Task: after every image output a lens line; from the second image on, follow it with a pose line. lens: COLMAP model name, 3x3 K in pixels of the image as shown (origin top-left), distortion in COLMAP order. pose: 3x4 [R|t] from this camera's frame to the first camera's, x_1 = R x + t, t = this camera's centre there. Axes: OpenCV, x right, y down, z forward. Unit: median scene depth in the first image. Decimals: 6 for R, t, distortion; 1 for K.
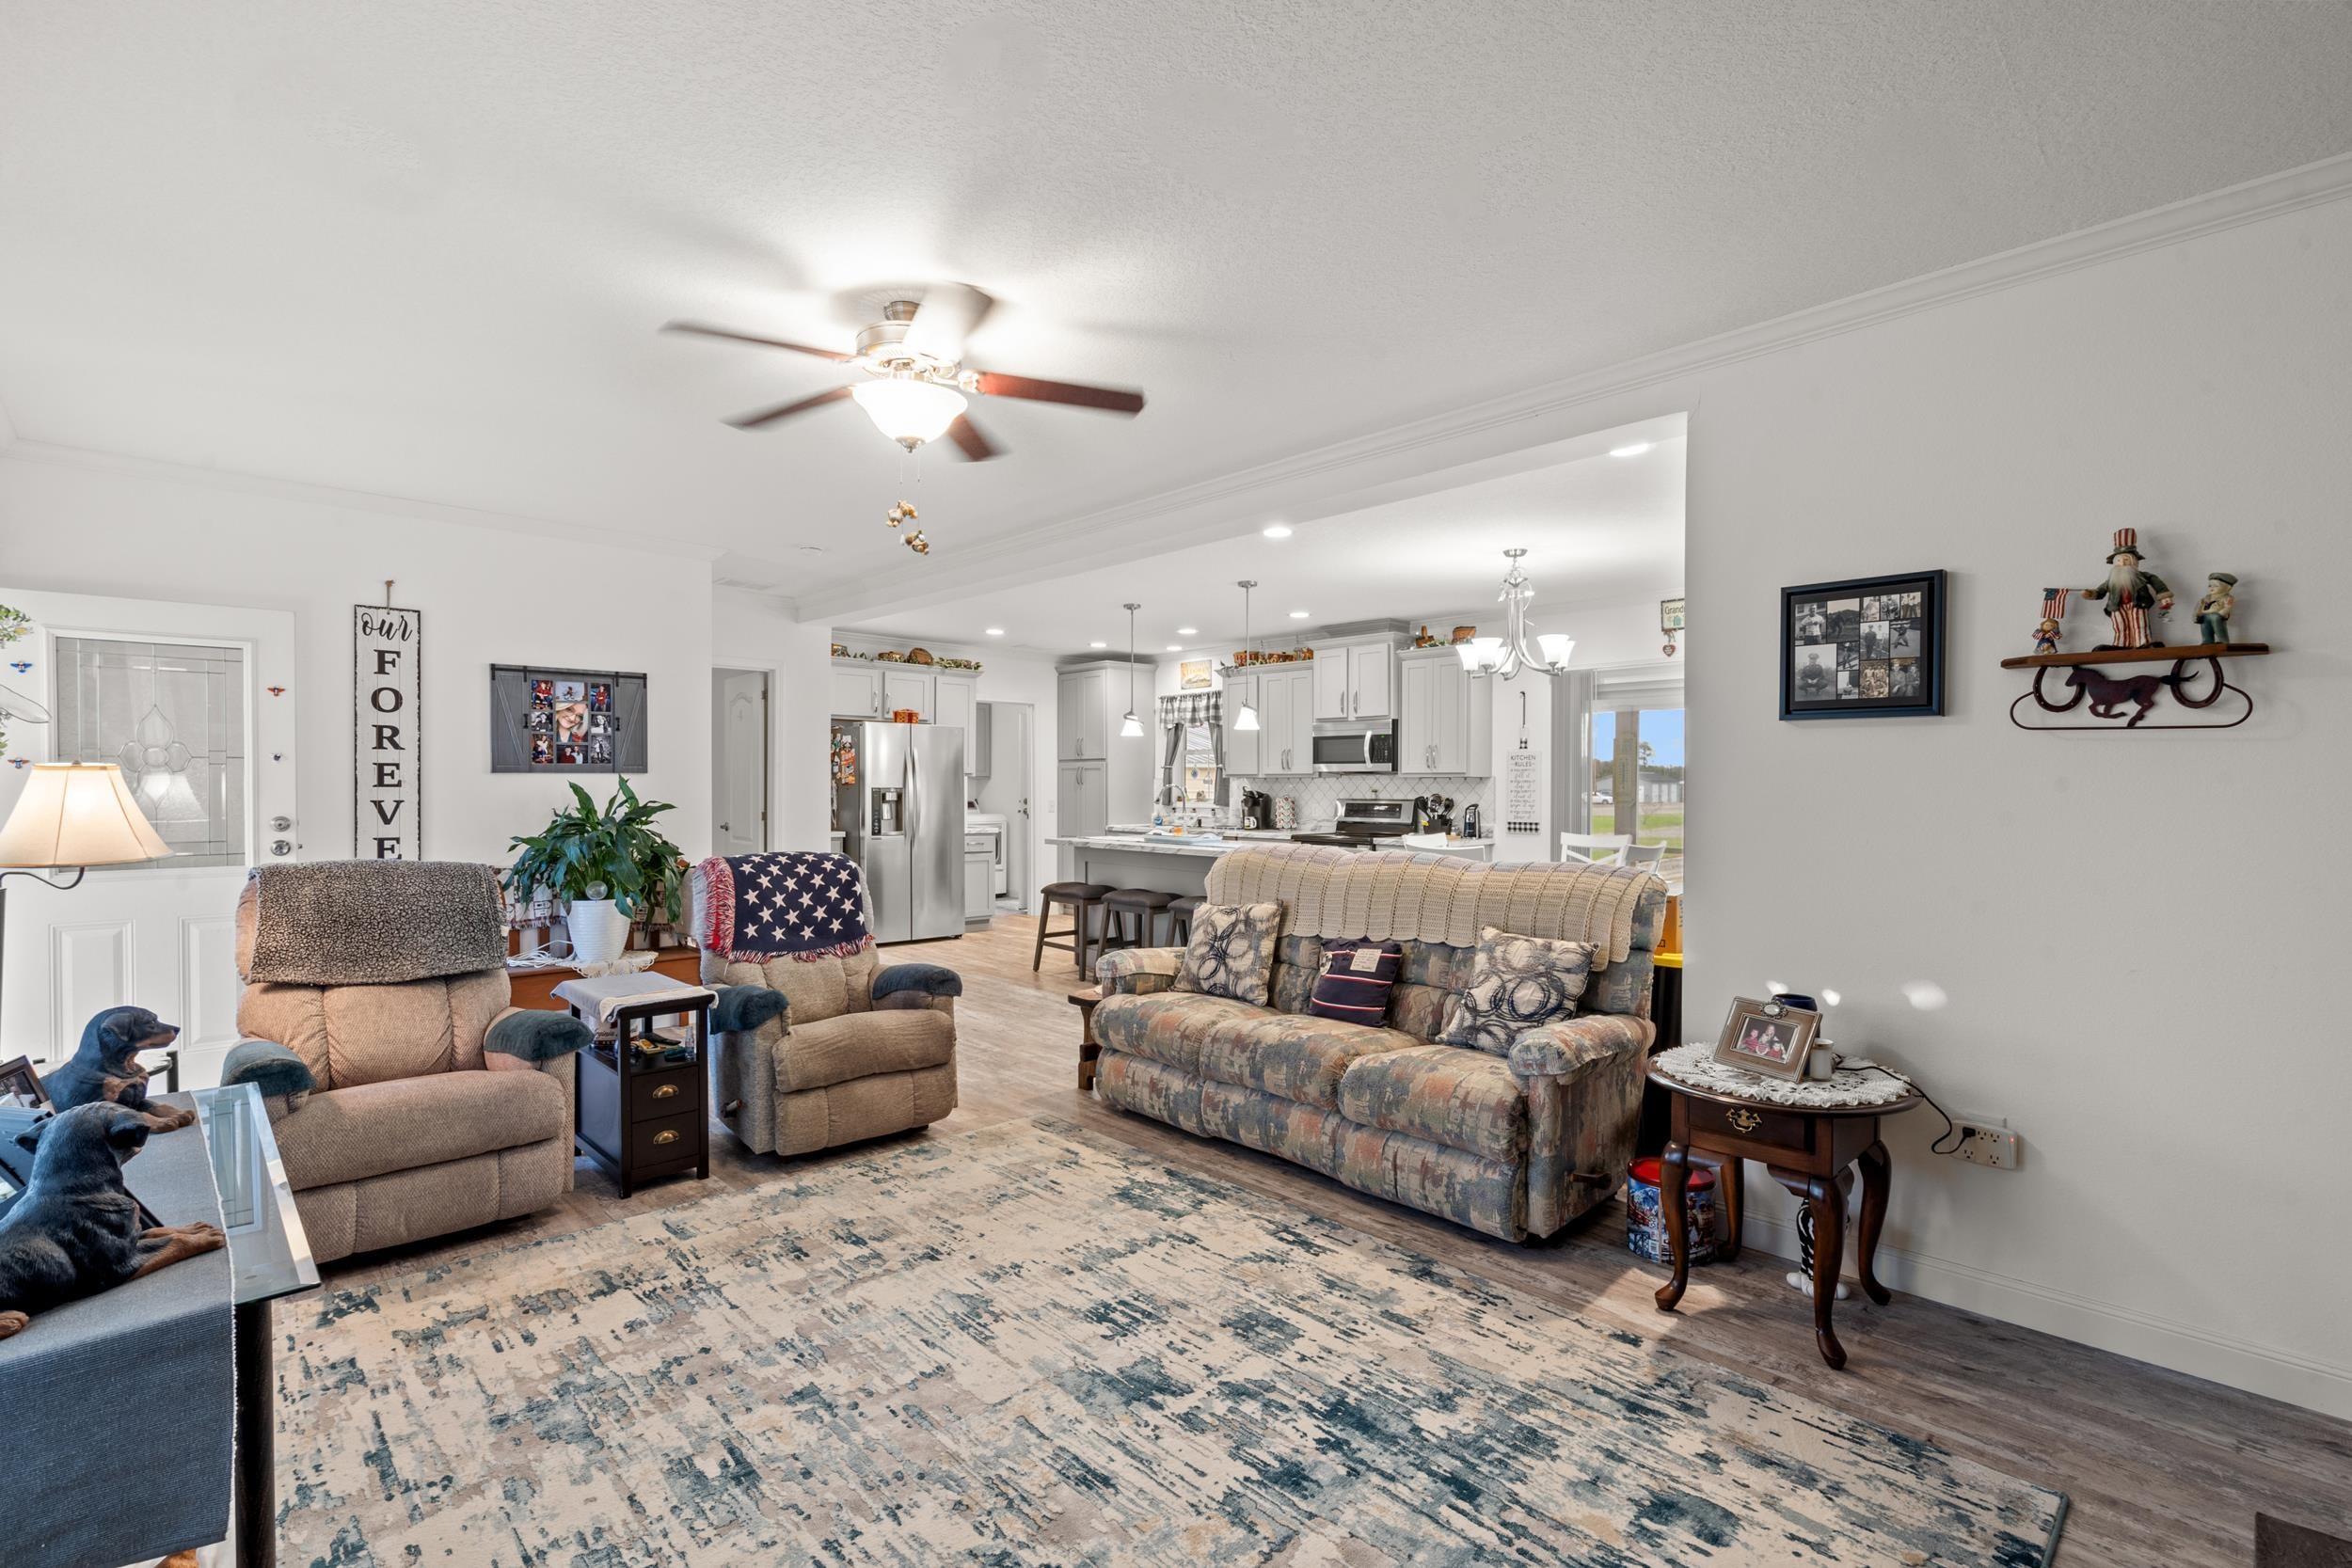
lens RADIAL K [[1073.3, 0, 1165.0], [0, 1073.3, 795.6], [0, 0, 1]] dist [-0.007211, 0.002134]
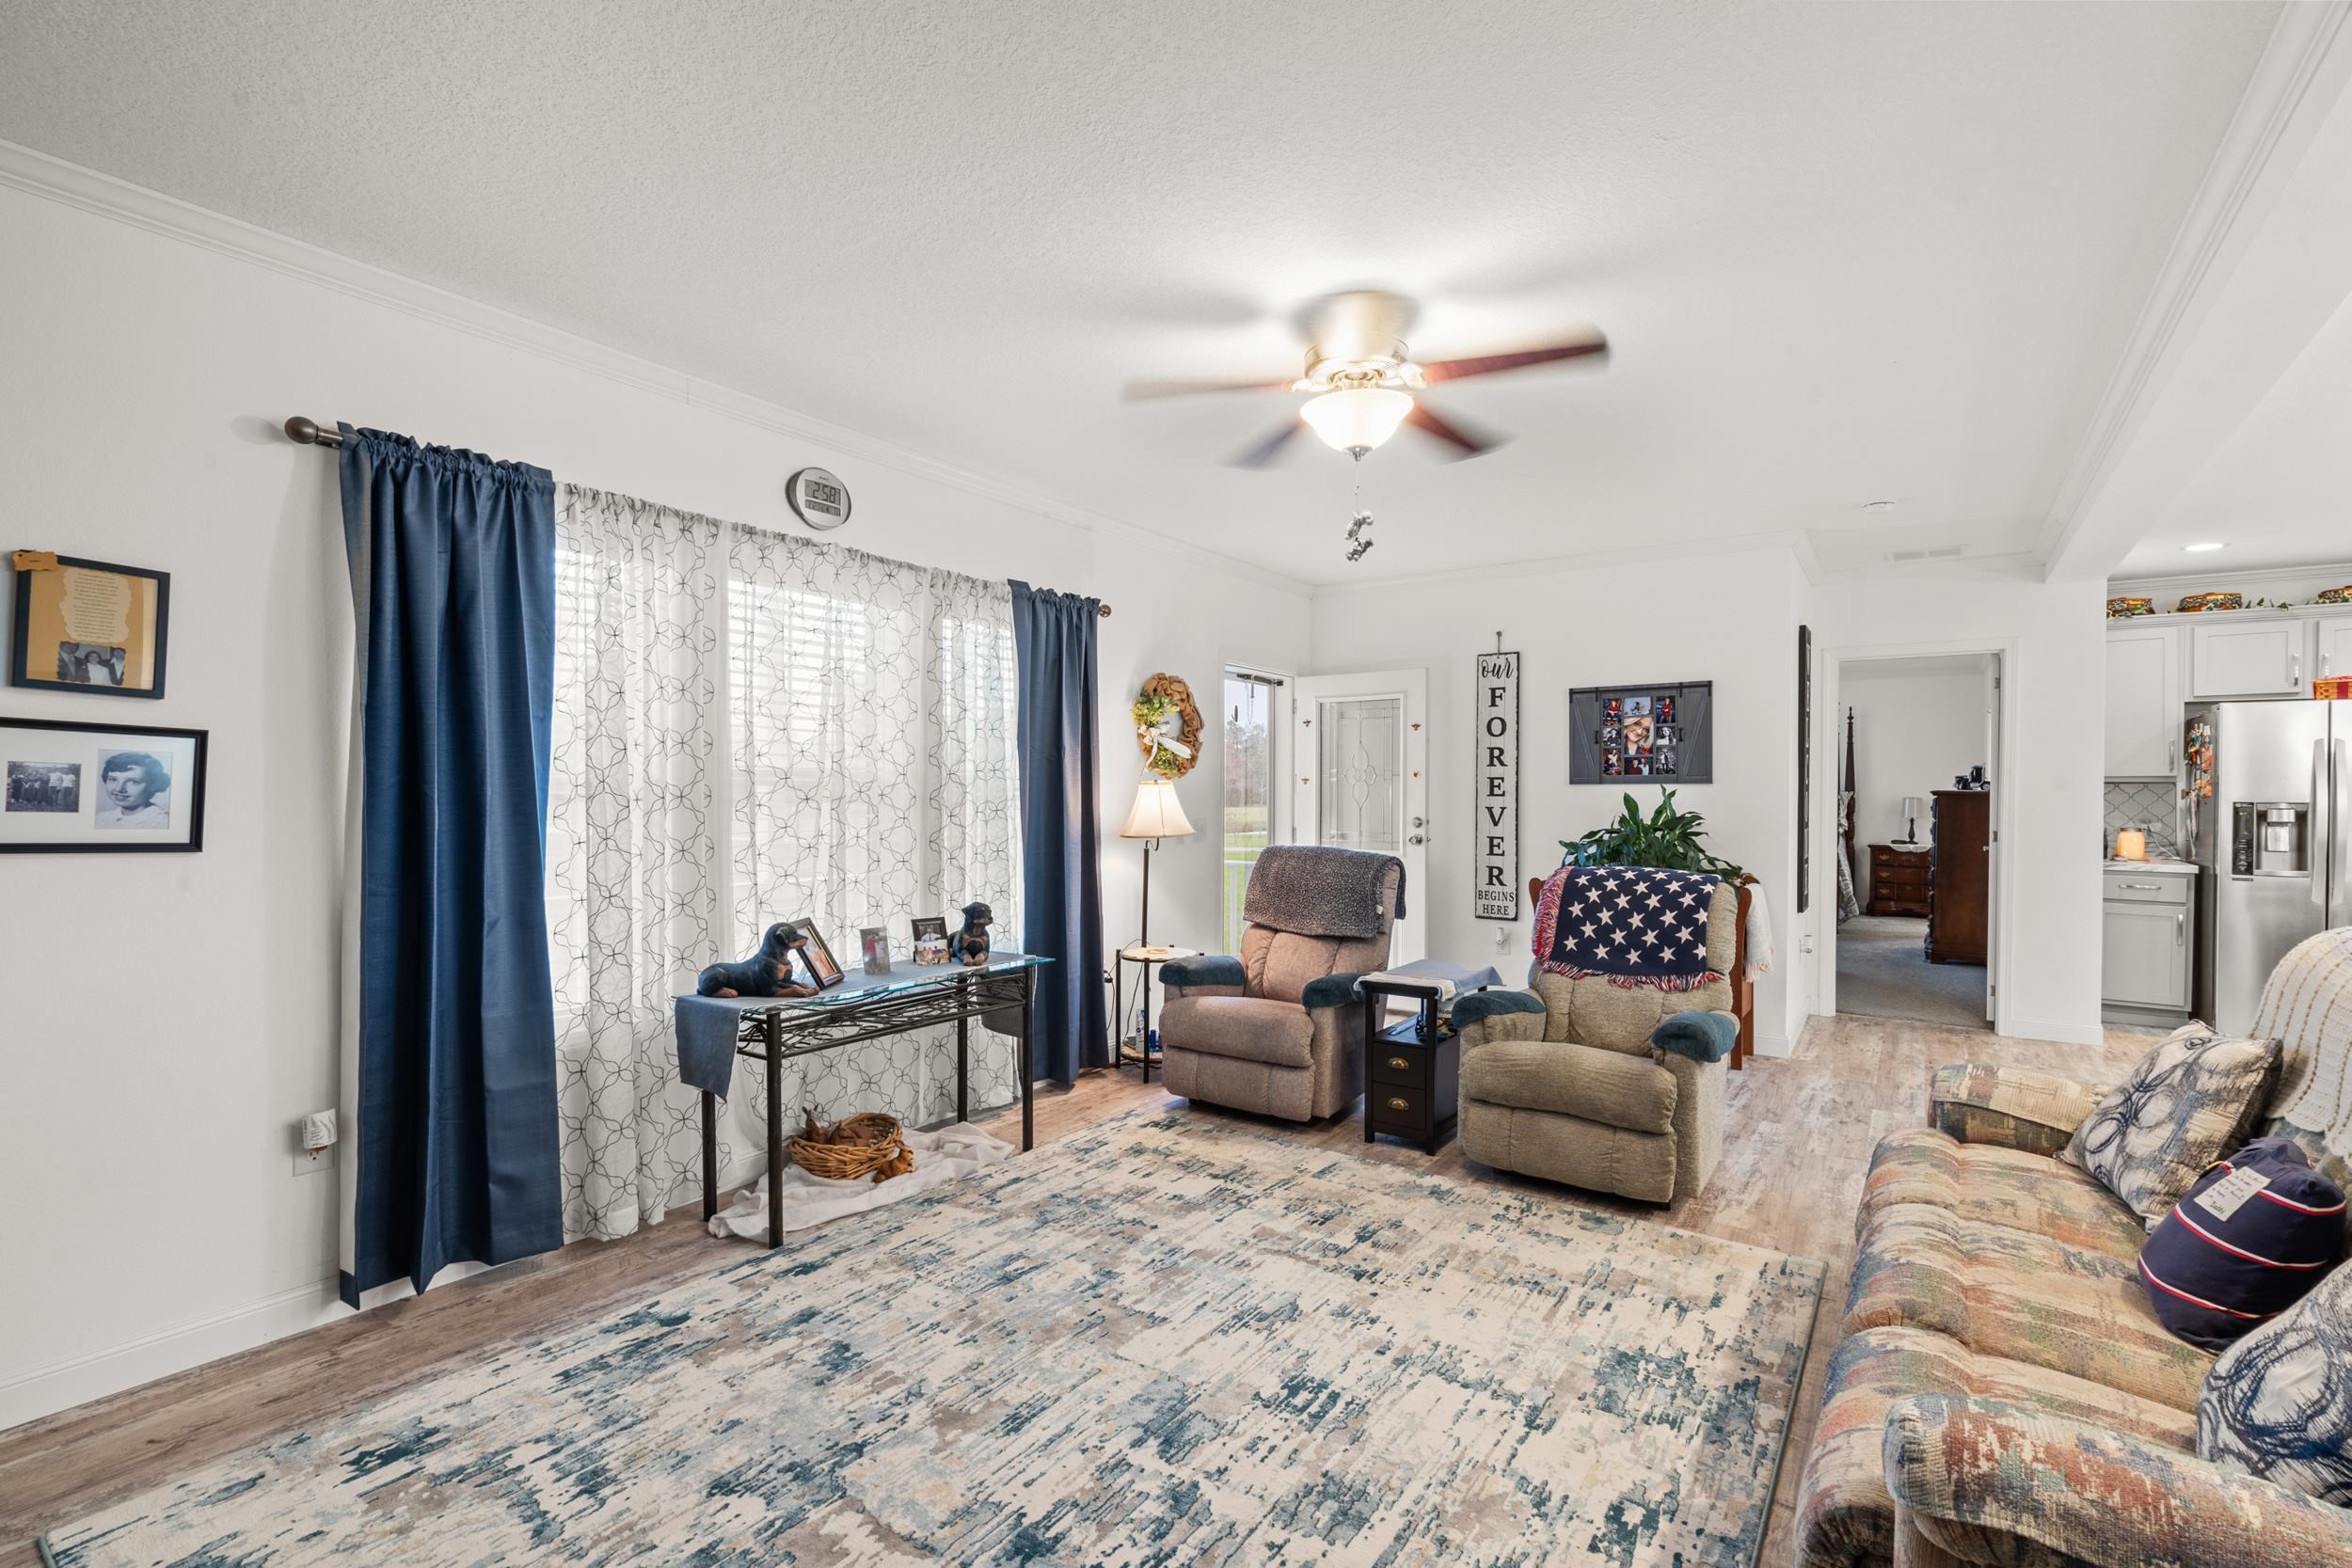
lens RADIAL K [[1073.3, 0, 1177.7], [0, 1073.3, 793.8], [0, 0, 1]] dist [-0.007211, 0.002134]
pose [[0.185972, 0.000496, -0.982555, 0.438519], [-0.013486, 0.999907, -0.002047, -0.003339], [0.982462, 0.013632, 0.185962, 0.398339]]
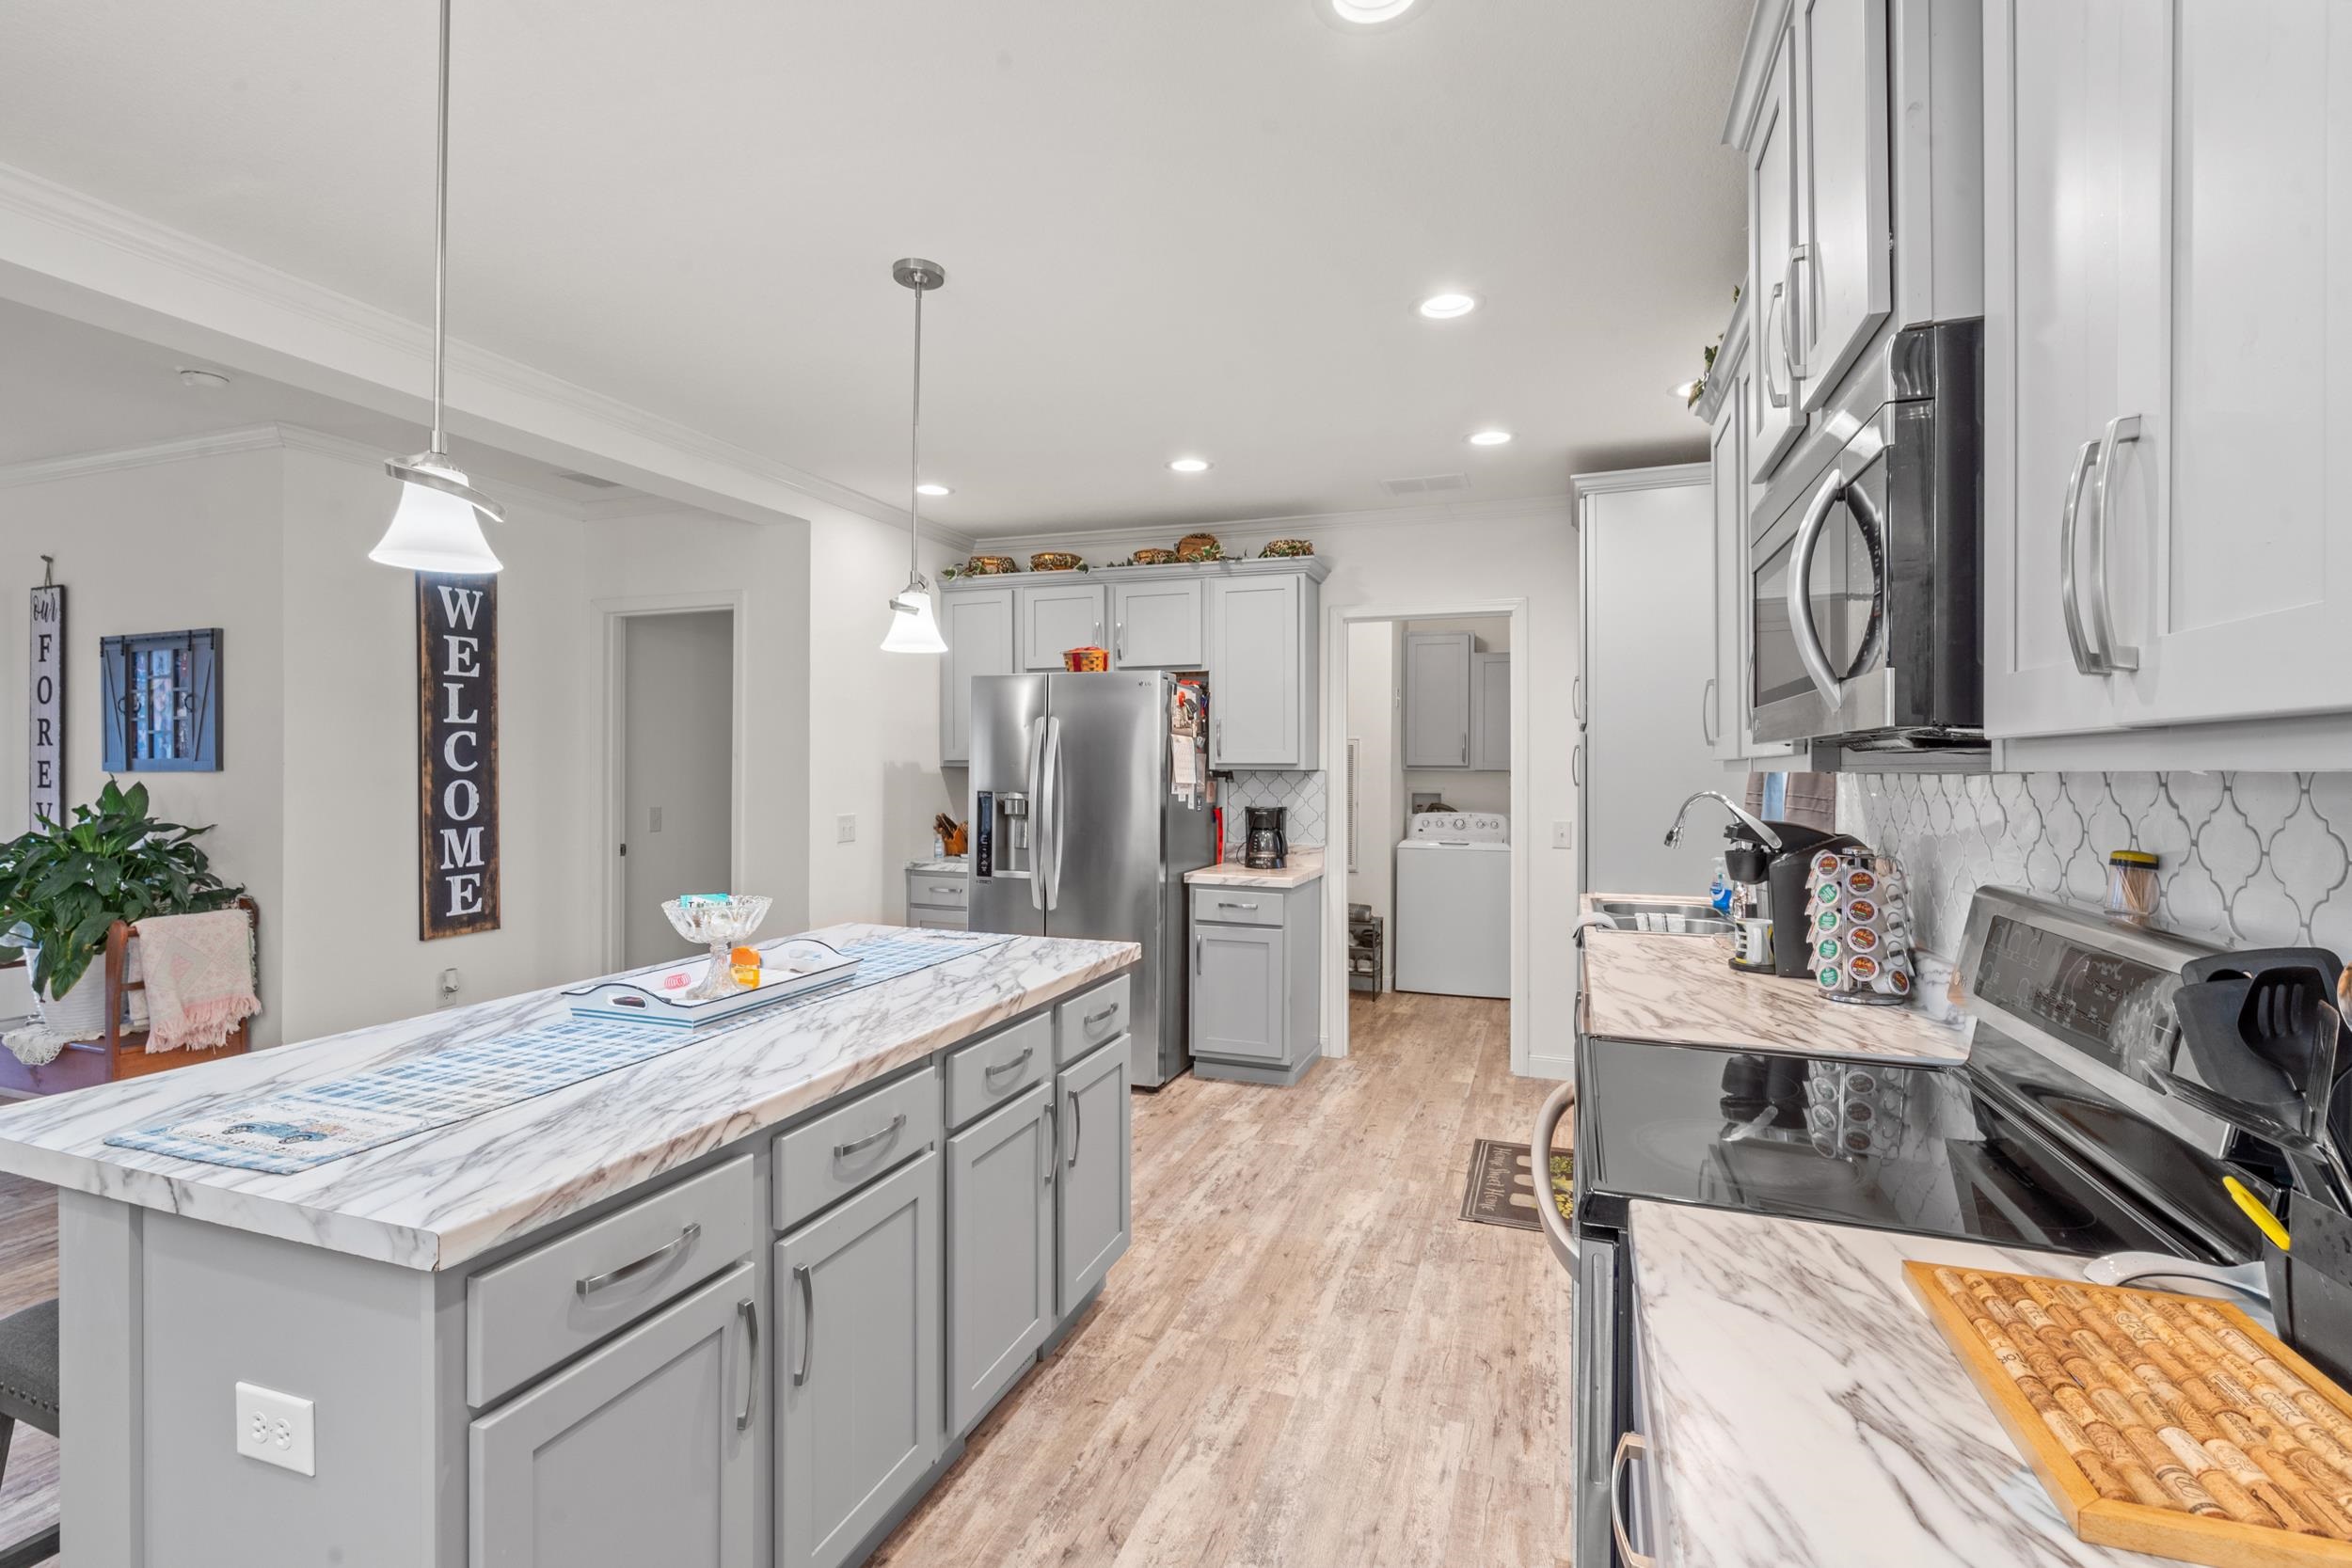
lens RADIAL K [[1073.3, 0, 1172.1], [0, 1073.3, 773.6], [0, 0, 1]] dist [-0.007211, 0.002134]
pose [[0.447126, 0.000887, -0.894470, 0.482625], [-0.010317, 0.999938, -0.004166, -0.026007], [0.894411, 0.011091, 0.447108, 1.437066]]
